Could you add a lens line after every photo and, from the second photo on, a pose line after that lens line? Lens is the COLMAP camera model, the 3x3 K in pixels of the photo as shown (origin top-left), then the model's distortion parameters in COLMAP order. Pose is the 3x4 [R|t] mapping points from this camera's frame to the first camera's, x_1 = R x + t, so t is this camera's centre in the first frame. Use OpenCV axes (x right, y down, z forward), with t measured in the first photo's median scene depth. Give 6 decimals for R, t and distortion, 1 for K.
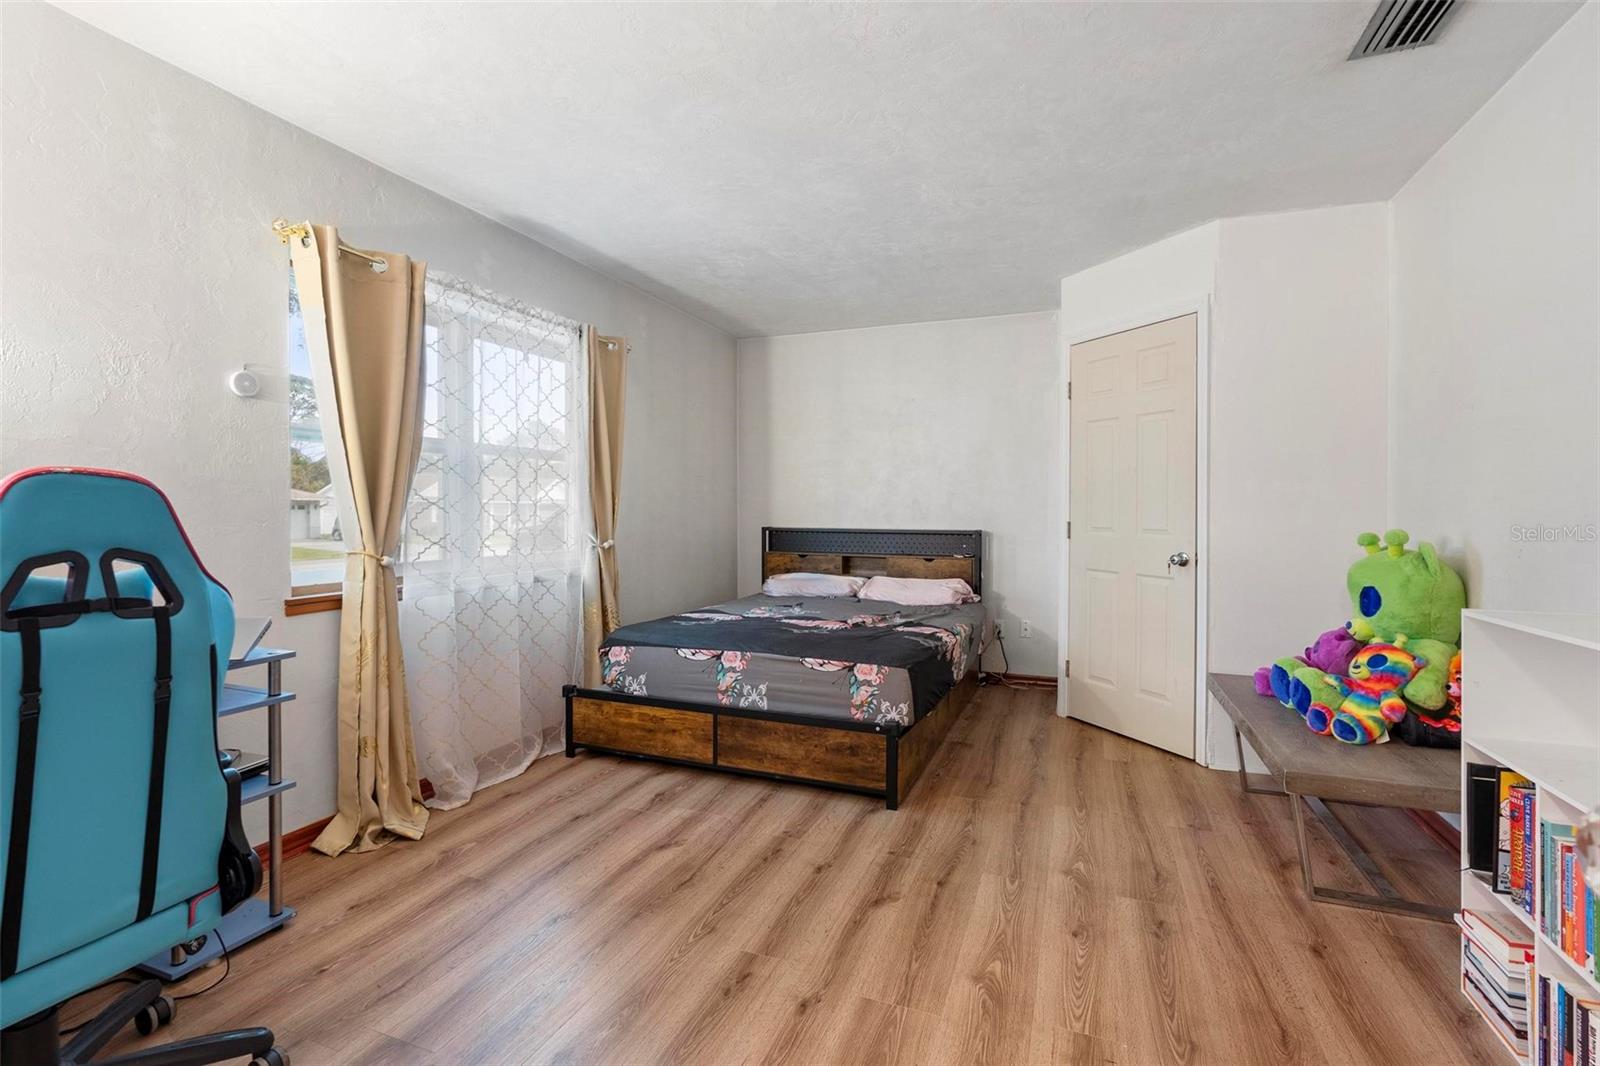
lens RADIAL K [[735.7, 0, 812.9], [0, 735.7, 536.8], [0, 0, 1]] dist [-0.011778, 0.003330]
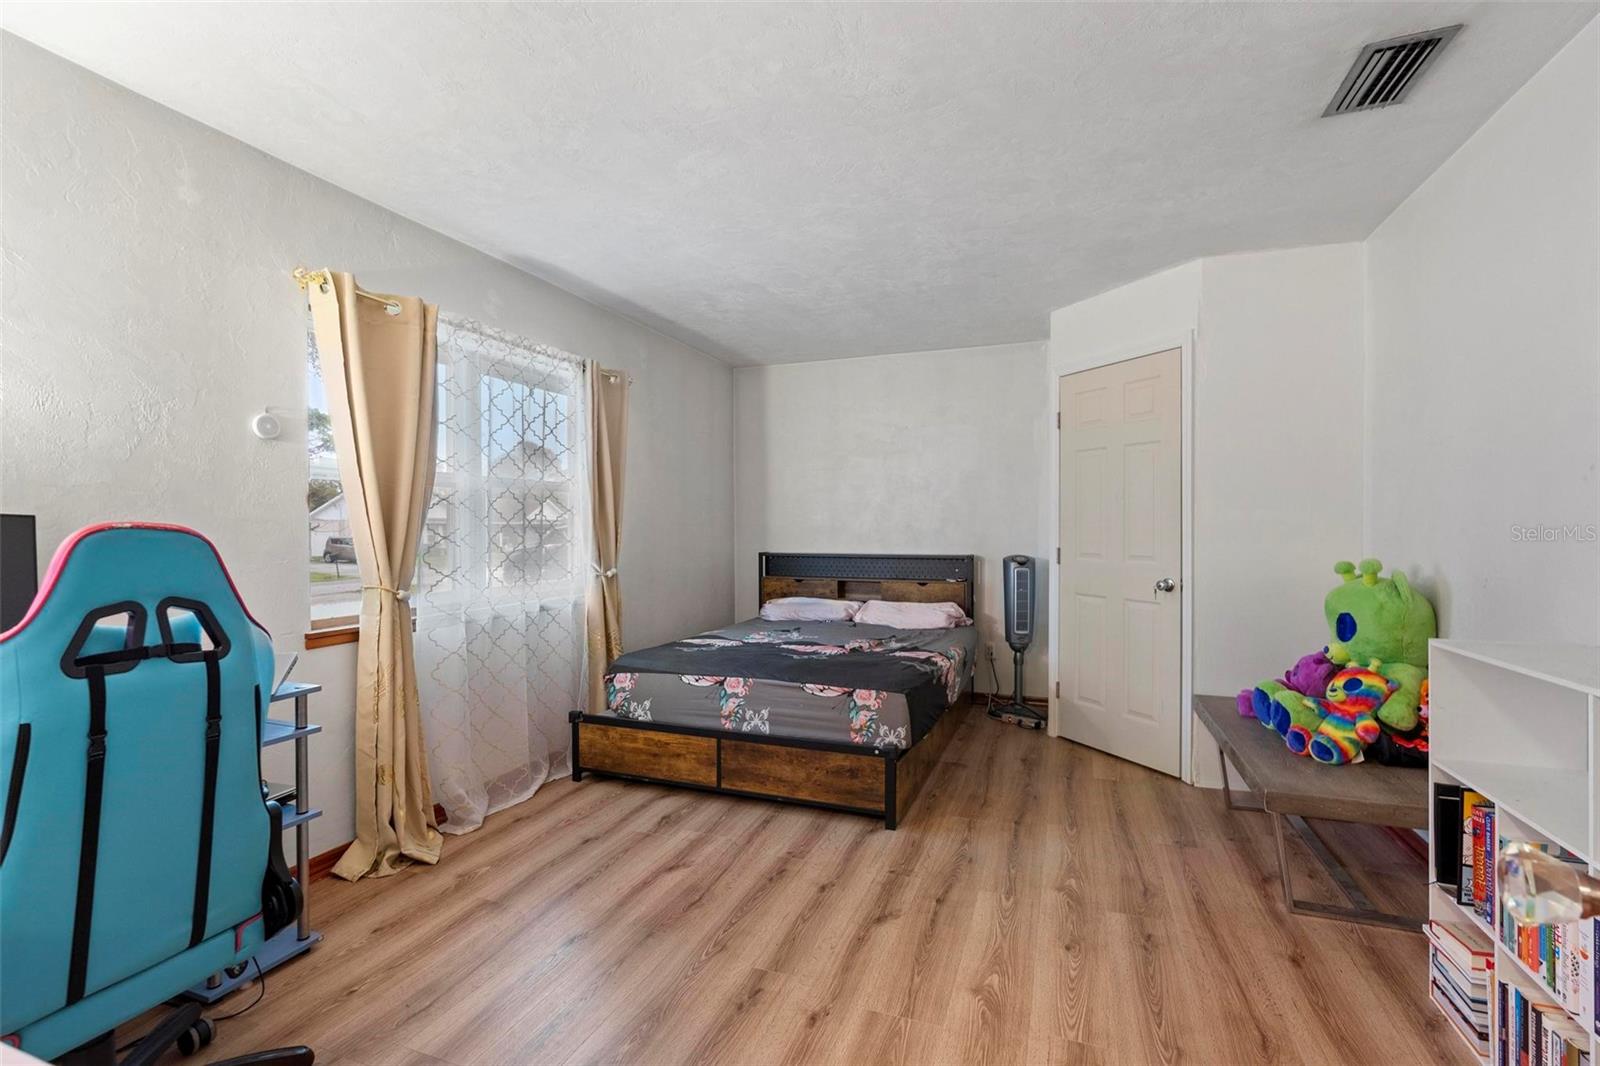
lens RADIAL K [[735.7, 0, 810.4], [0, 735.7, 554.1], [0, 0, 1]] dist [-0.011778, 0.003330]
pose [[0.999917, -0.005715, 0.011576, -0.015791], [0.005700, 0.999983, 0.001299, -0.019939], [-0.011584, -0.001233, 0.999932, -0.035171]]
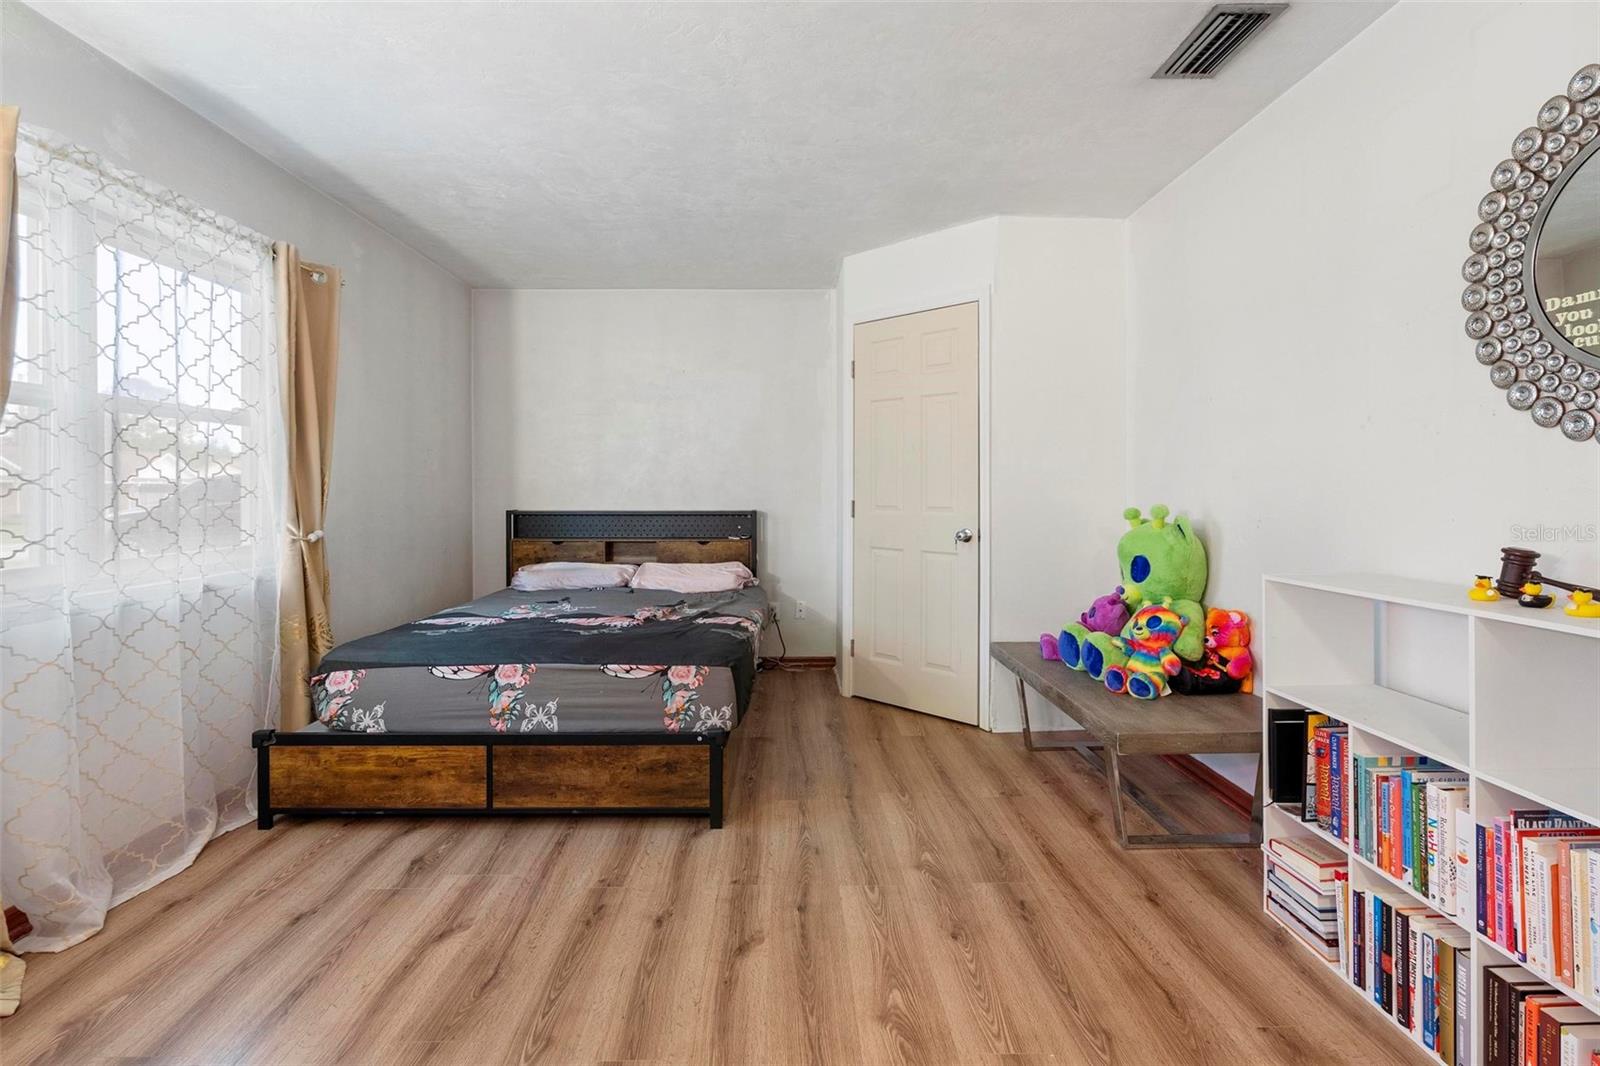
lens RADIAL K [[735.7, 0, 806.7], [0, 735.7, 506.2], [0, 0, 1]] dist [-0.011778, 0.003330]
pose [[0.924113, -0.012746, 0.381908, -0.124603], [0.018232, 0.999776, -0.010749, -0.004368], [-0.381685, 0.016896, 0.924138, 0.136388]]
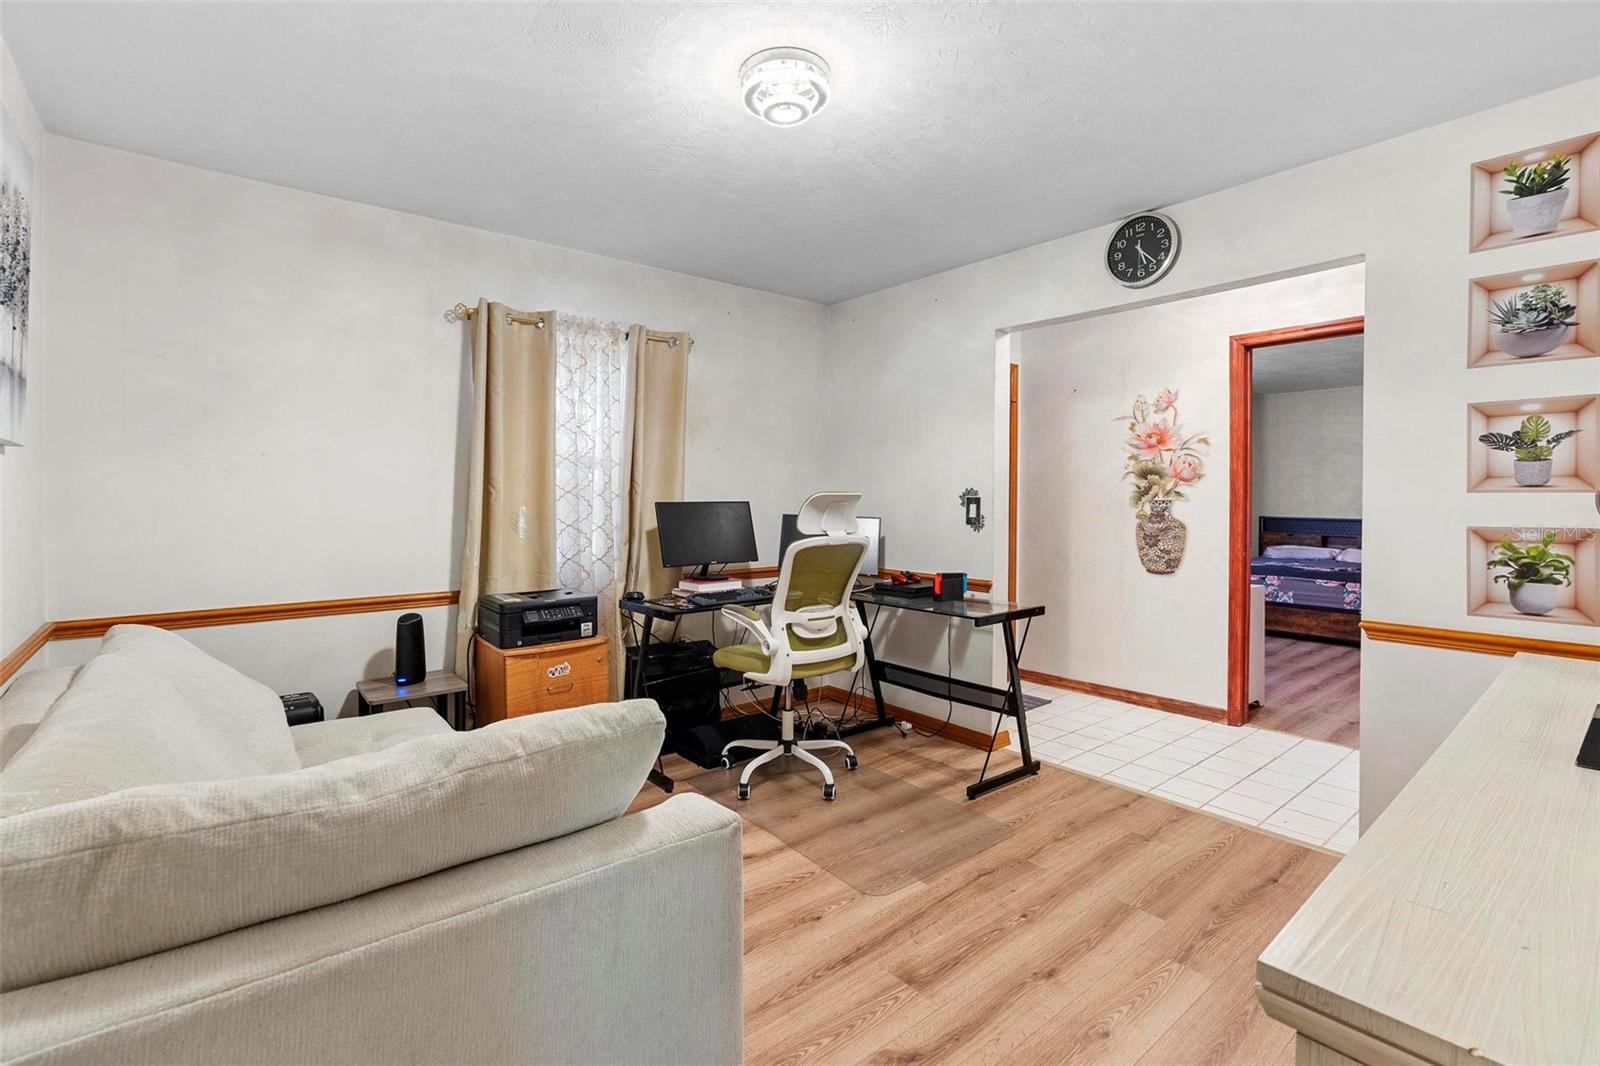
lens RADIAL K [[735.7, 0, 752.1], [0, 735.7, 489.1], [0, 0, 1]] dist [-0.011778, 0.003330]
pose [[0.847596, -0.003760, -0.530628, -0.285584], [-0.018783, 0.999136, -0.037083, 0.011426], [0.530309, 0.041398, 0.846793, -1.770732]]
